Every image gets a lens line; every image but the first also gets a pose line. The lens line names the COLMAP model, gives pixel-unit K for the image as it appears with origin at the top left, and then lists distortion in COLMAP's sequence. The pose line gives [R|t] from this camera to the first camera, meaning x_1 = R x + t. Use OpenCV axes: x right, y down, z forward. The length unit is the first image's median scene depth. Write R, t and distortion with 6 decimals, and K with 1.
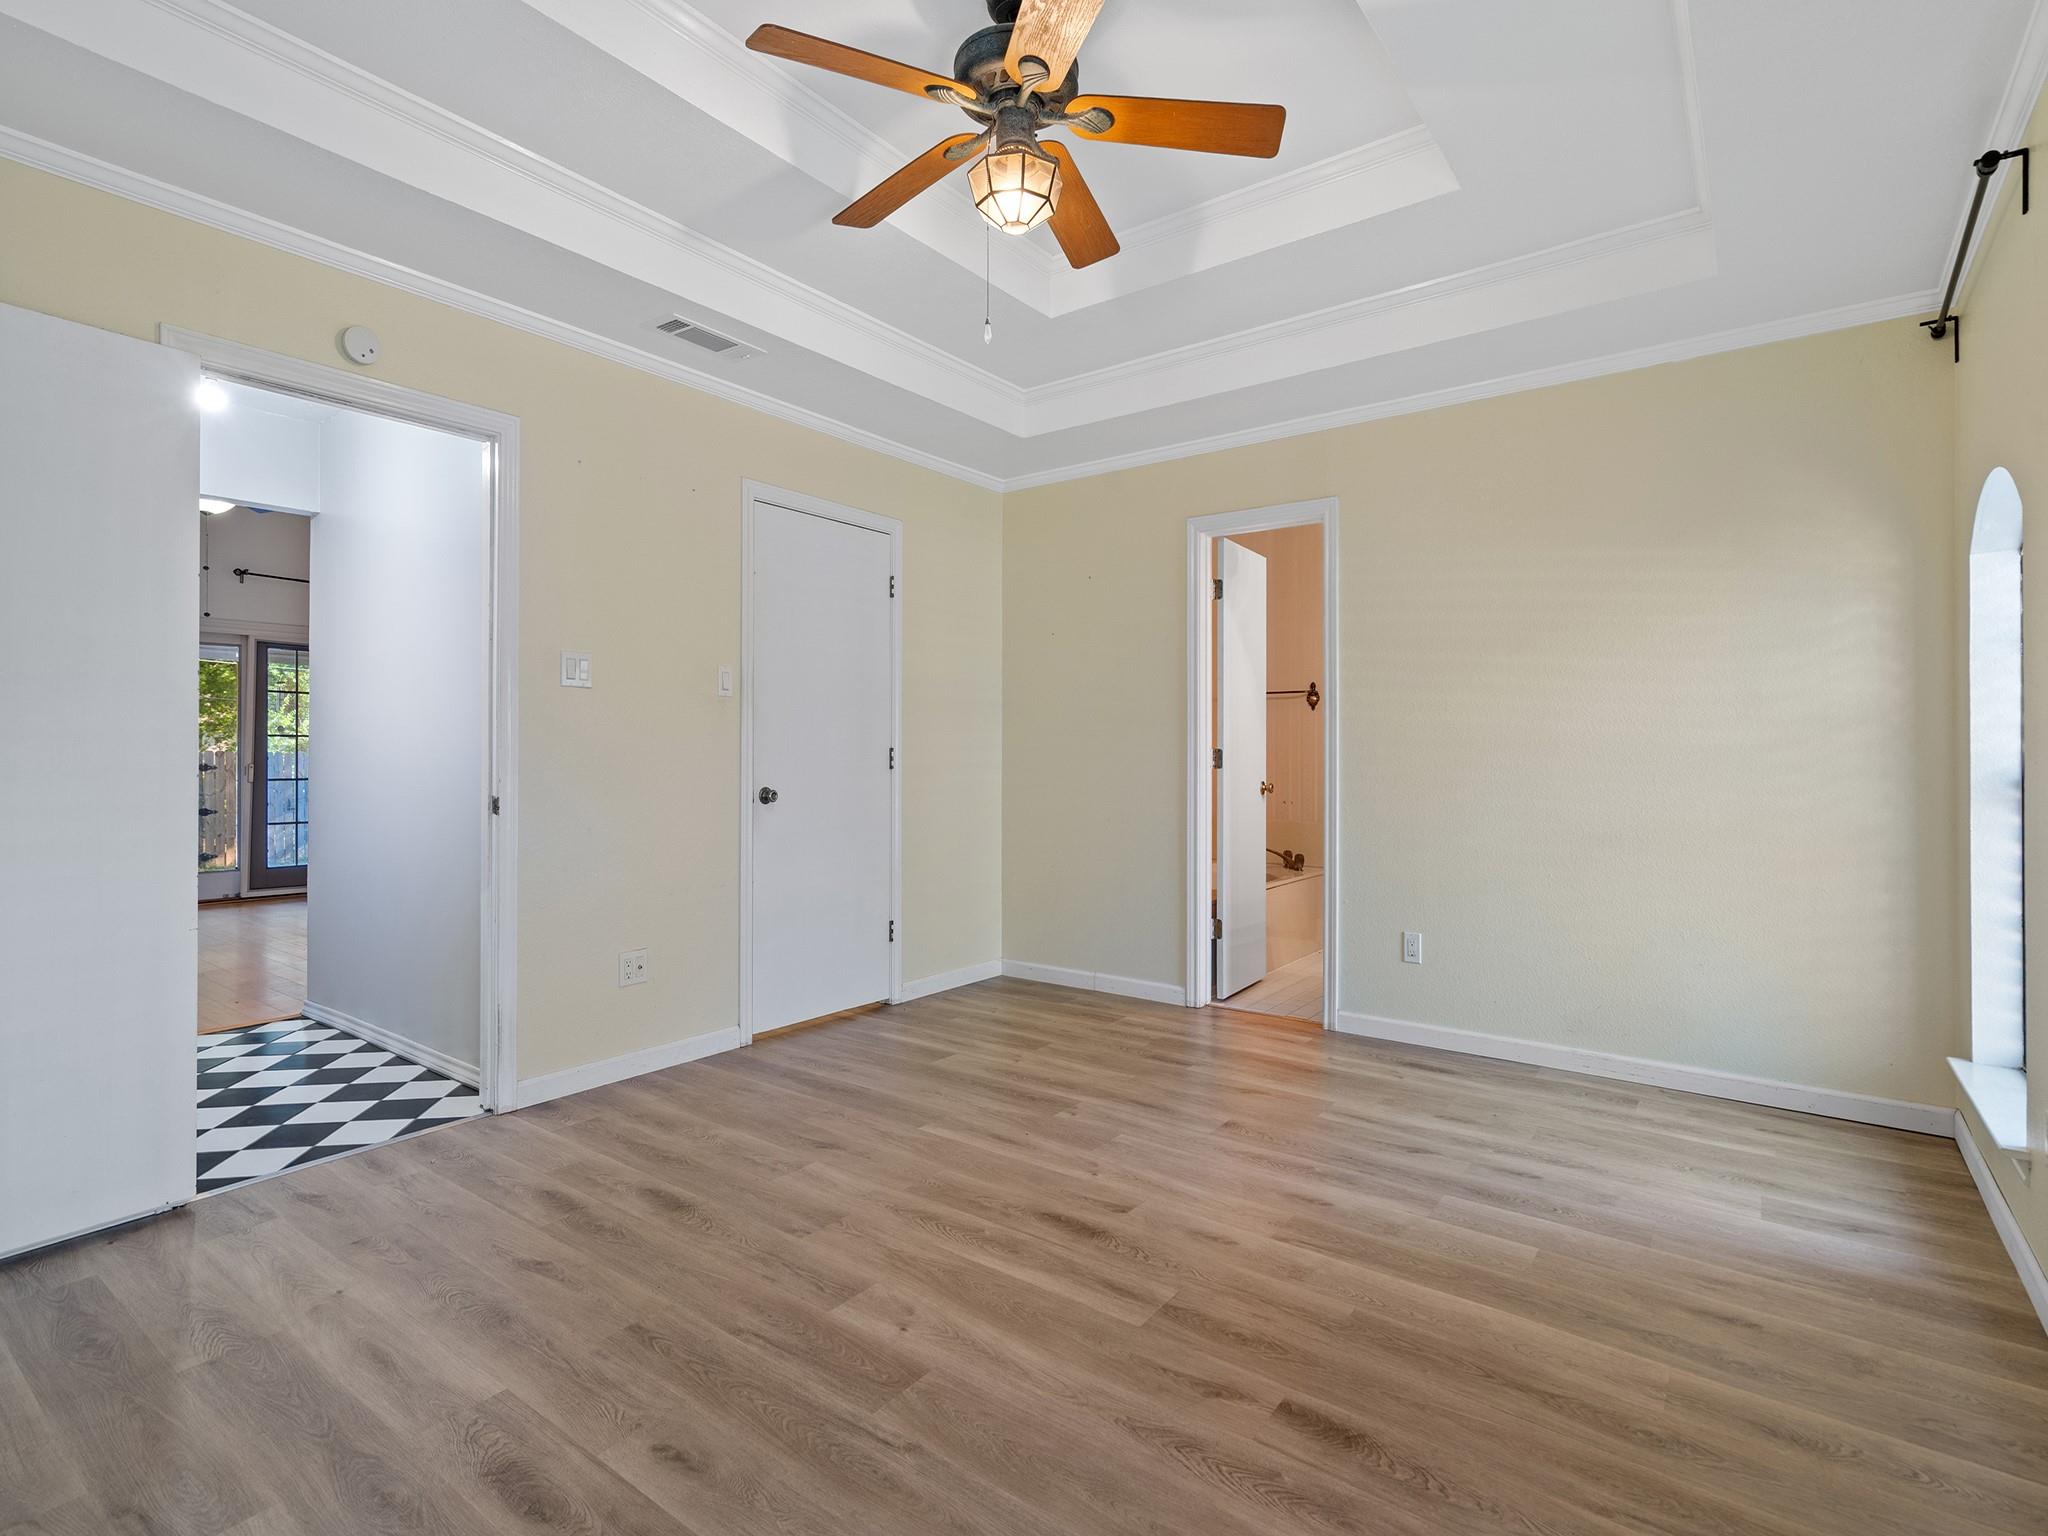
lens RADIAL K [[989.2, 0, 1031.6], [0, 989.2, 762.3], [0, 0, 1]] dist [0.001513, 0.000625]
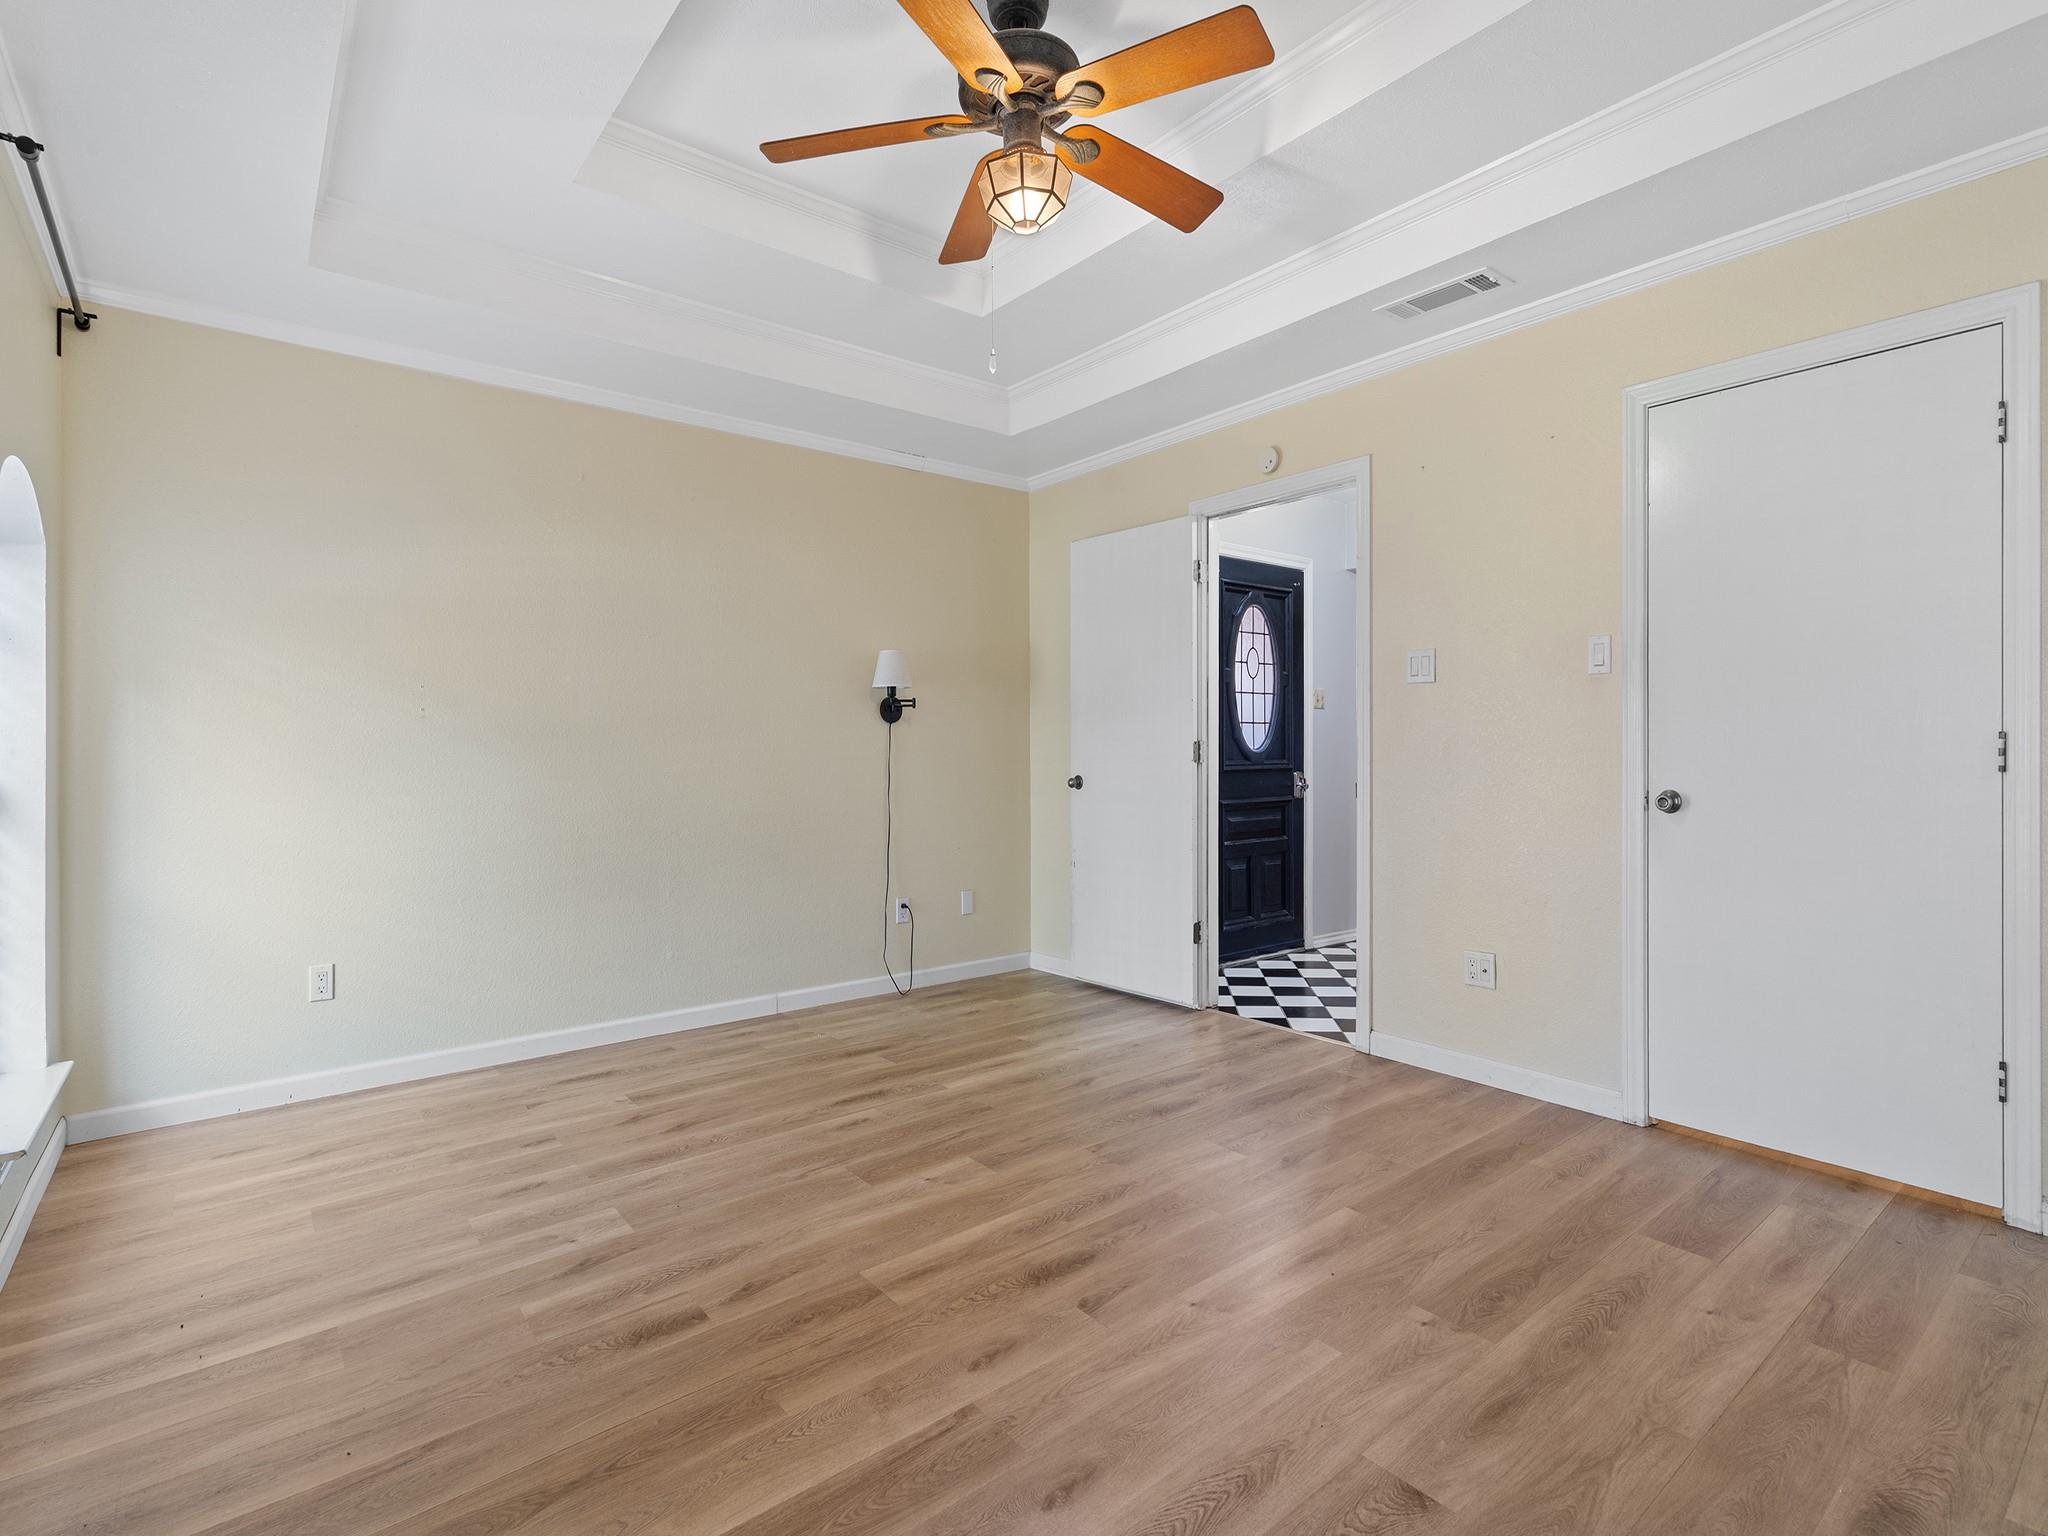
lens RADIAL K [[989.2, 0, 1040.0], [0, 989.2, 760.0], [0, 0, 1]] dist [0.001513, 0.000625]
pose [[-0.239345, 0.010447, -0.970878, 0.888705], [-0.001251, 0.999938, 0.011068, -0.007151], [0.970934, 0.003864, -0.239317, 1.155522]]
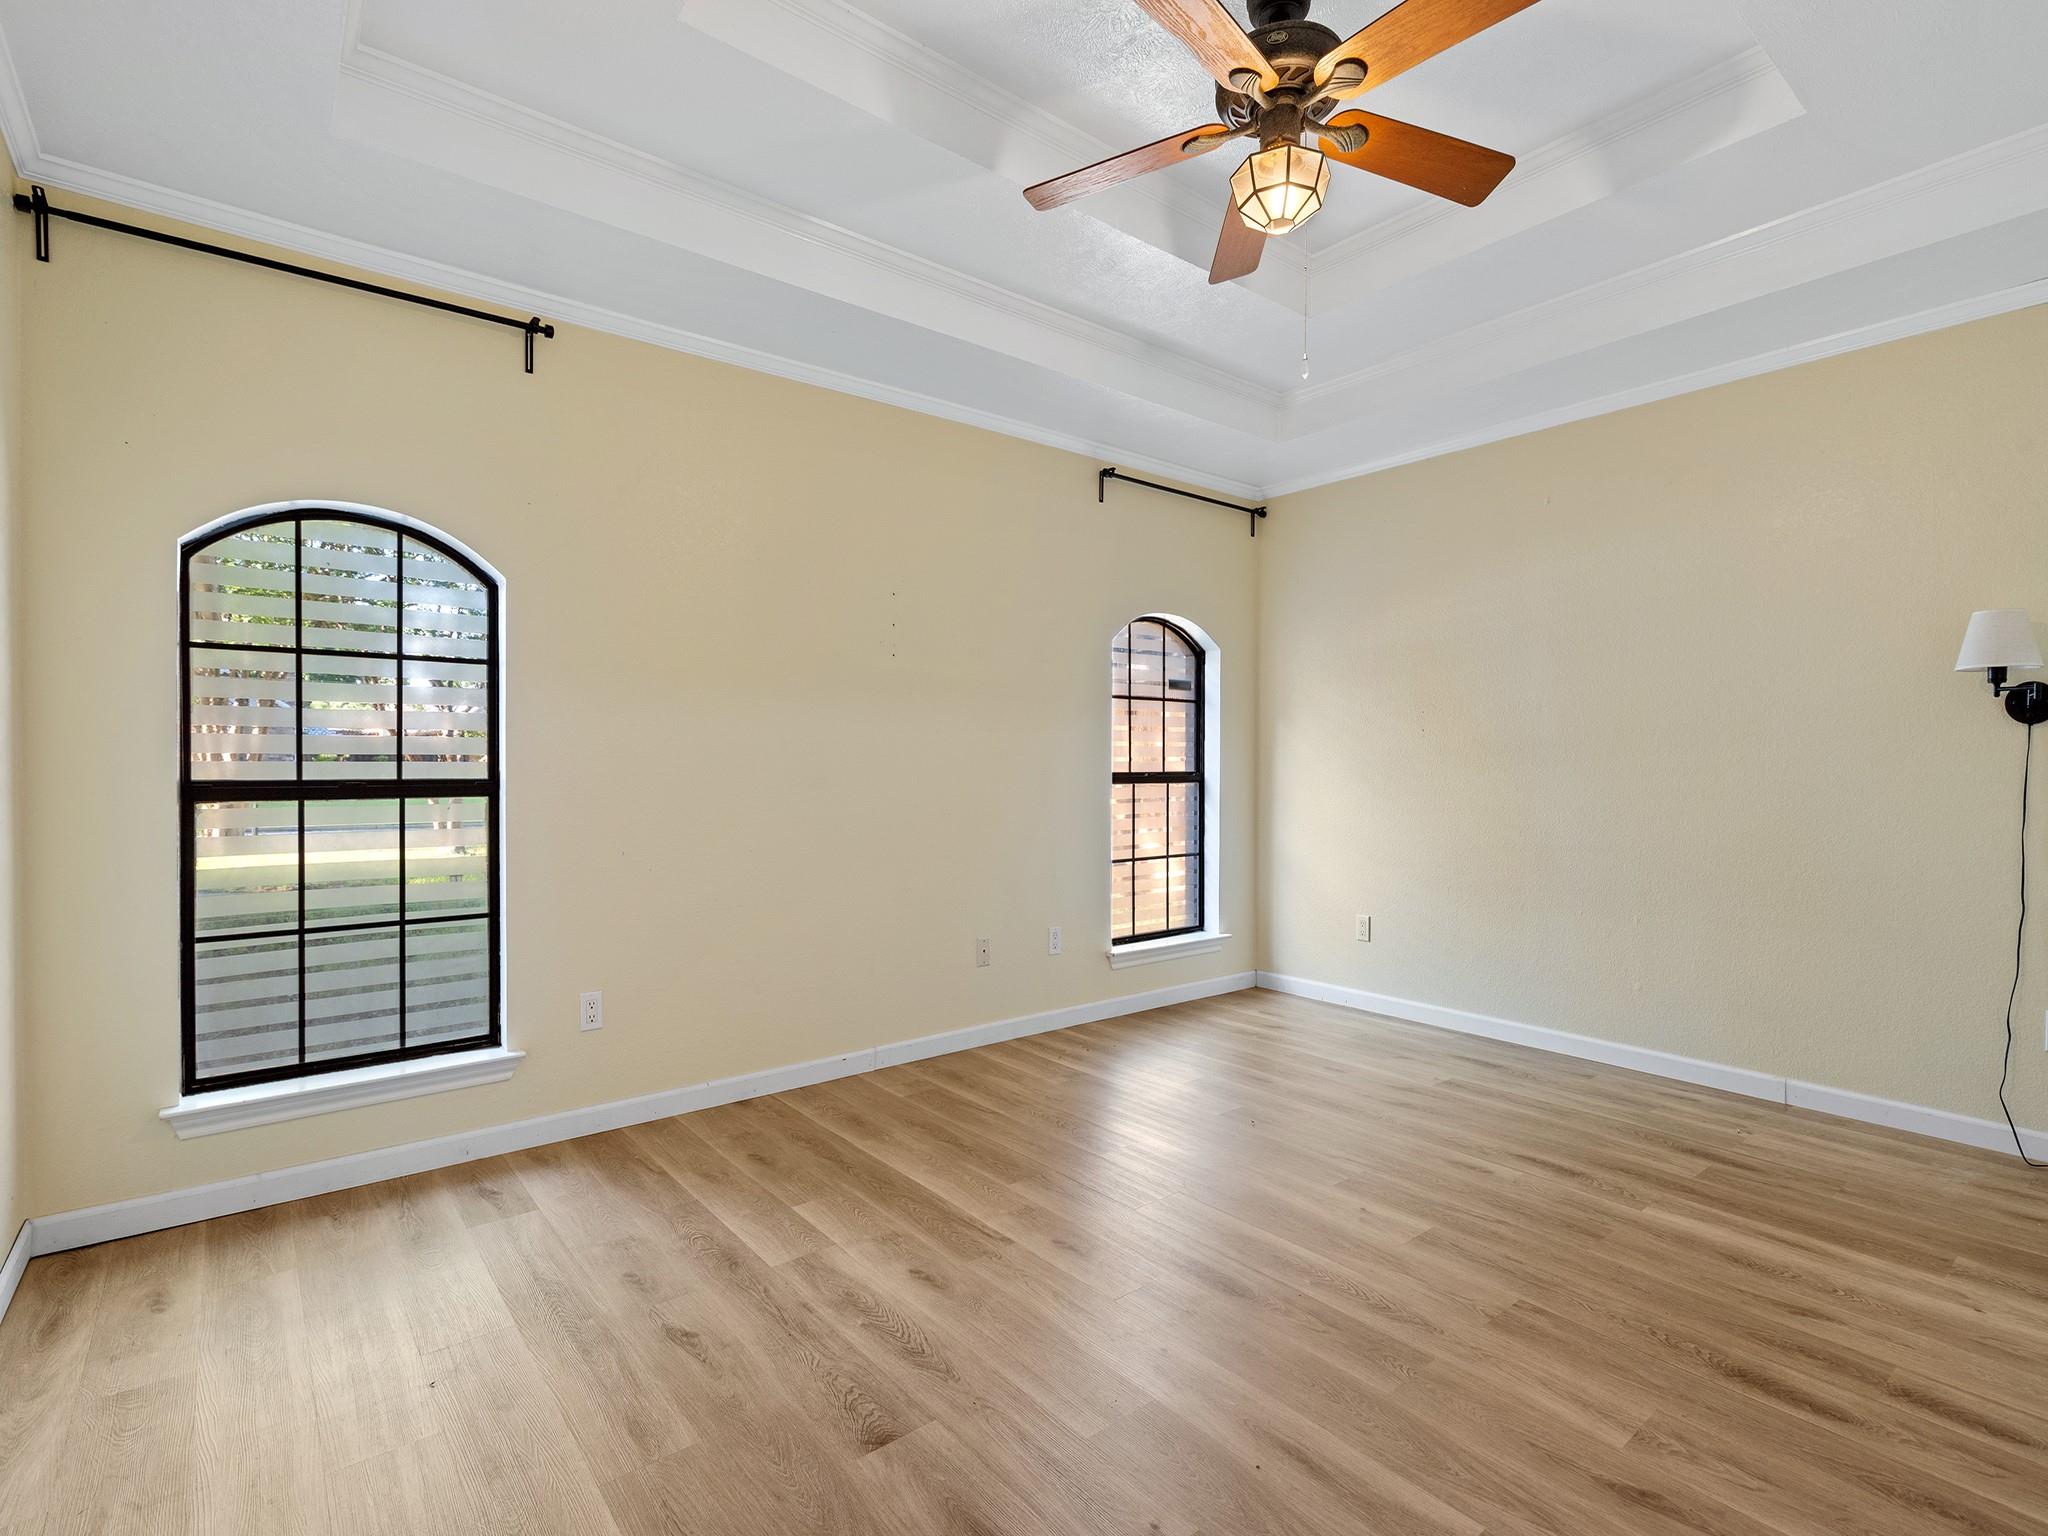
lens RADIAL K [[989.2, 0, 1023.4], [0, 989.2, 762.4], [0, 0, 1]] dist [0.001513, 0.000625]
pose [[-0.967498, -0.002926, 0.252861, -0.019362], [-0.001024, 0.999970, 0.007652, -0.017486], [-0.252876, 0.007144, -0.967472, 1.864099]]
